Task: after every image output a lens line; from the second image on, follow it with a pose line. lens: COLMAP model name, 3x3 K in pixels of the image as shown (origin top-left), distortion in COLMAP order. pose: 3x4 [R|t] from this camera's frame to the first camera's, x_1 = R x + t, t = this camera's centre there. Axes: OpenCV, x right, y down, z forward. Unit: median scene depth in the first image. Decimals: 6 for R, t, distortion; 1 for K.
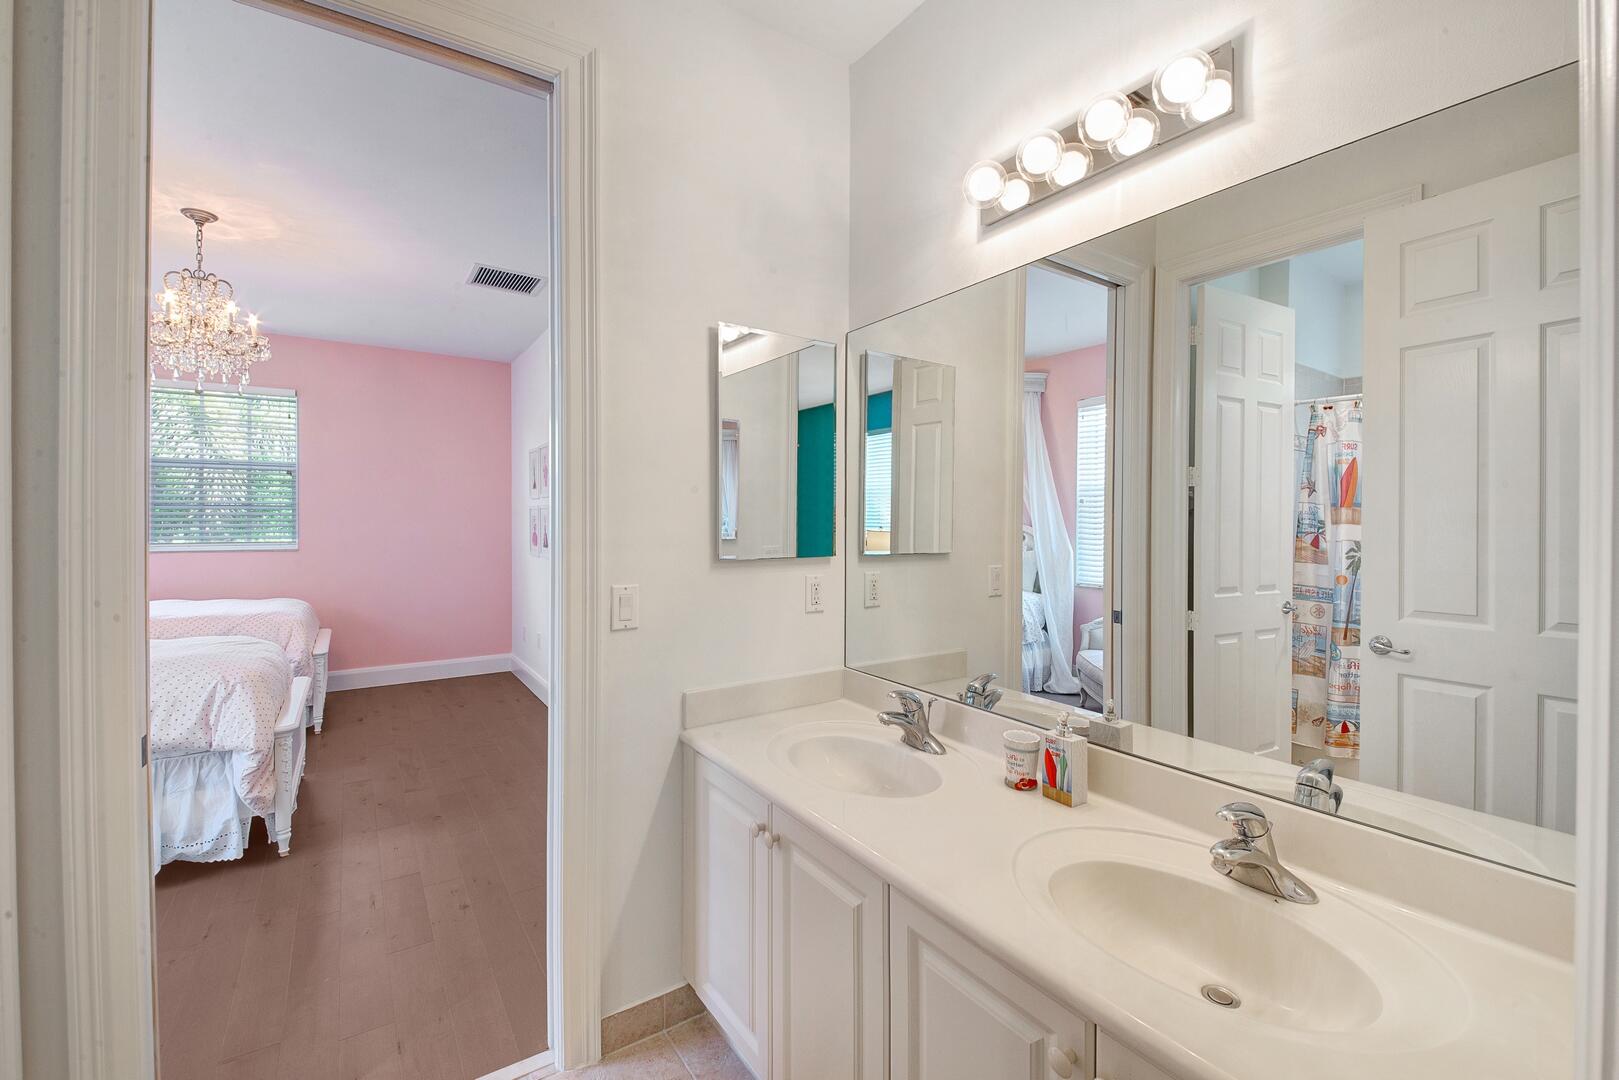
lens RADIAL K [[667.6, 0, 804.1], [0, 667.6, 533.2], [0, 0, 1]] dist [-0.010995, -0.003615]
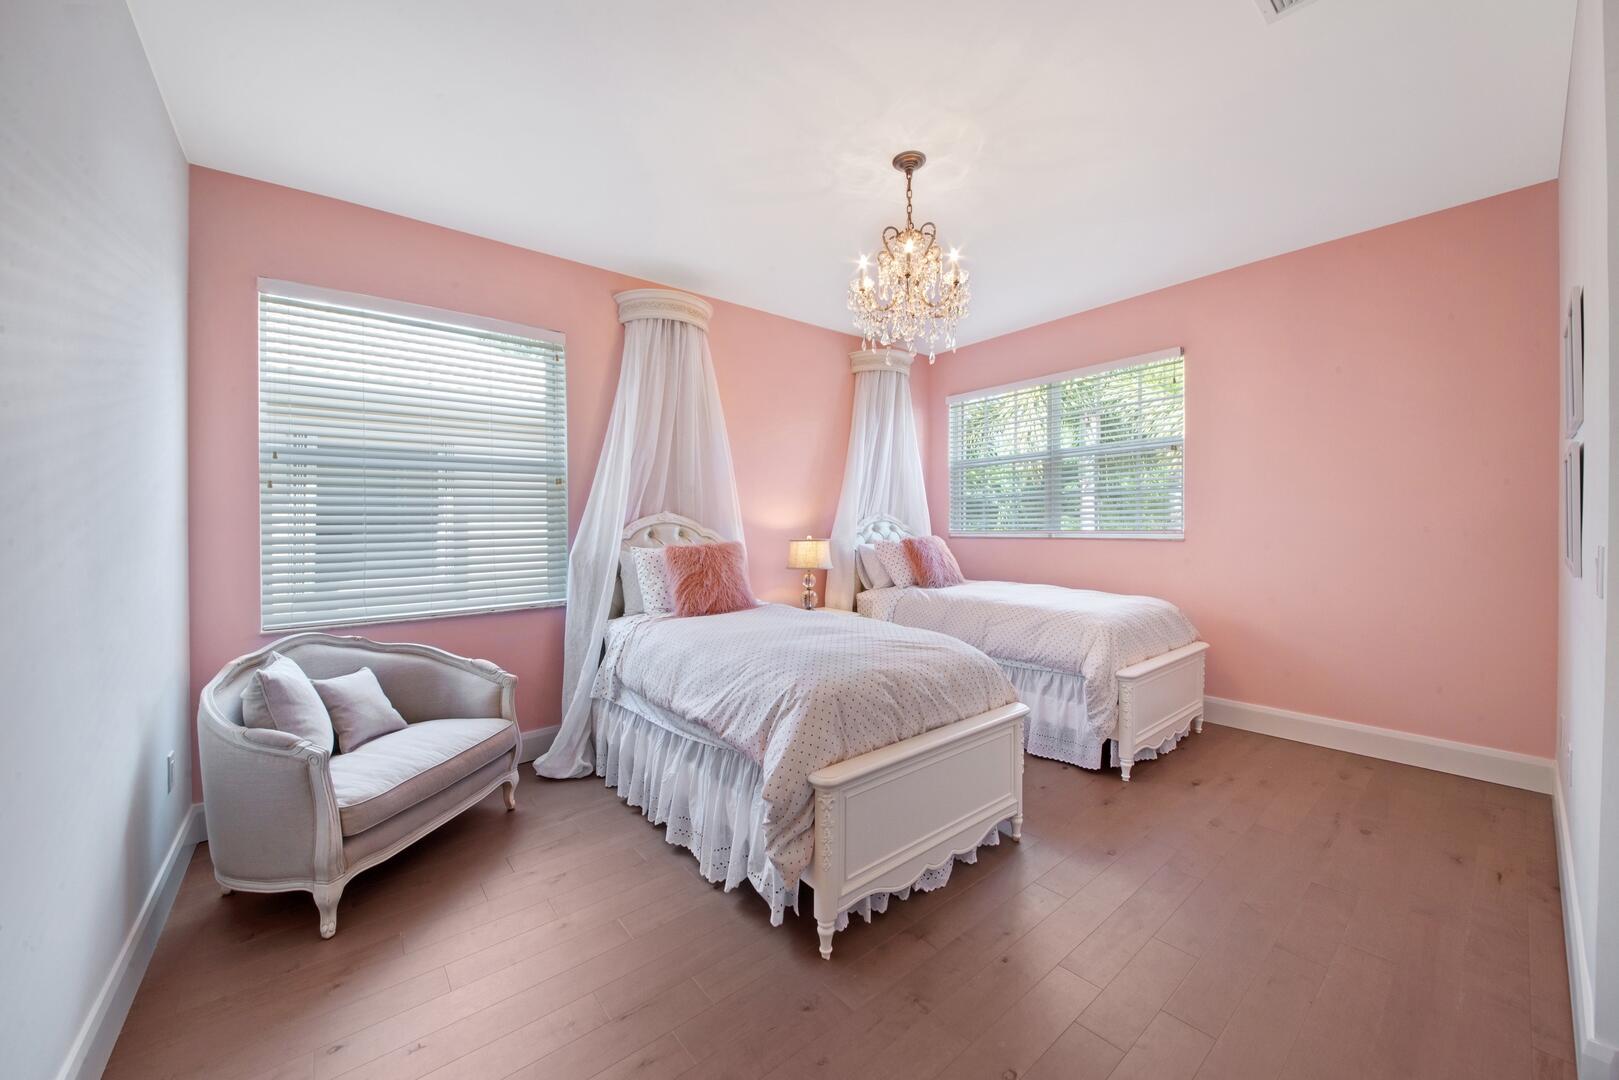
lens RADIAL K [[597.0, 0, 809.3], [0, 597.0, 529.4], [0, 0, 1]] dist [-0.012758, -0.000101]
pose [[0.097740, 0.014611, -0.995105, -0.068429], [-0.007254, 0.999876, 0.013969, 0.004862], [0.995186, 0.005853, 0.097834, 0.459539]]
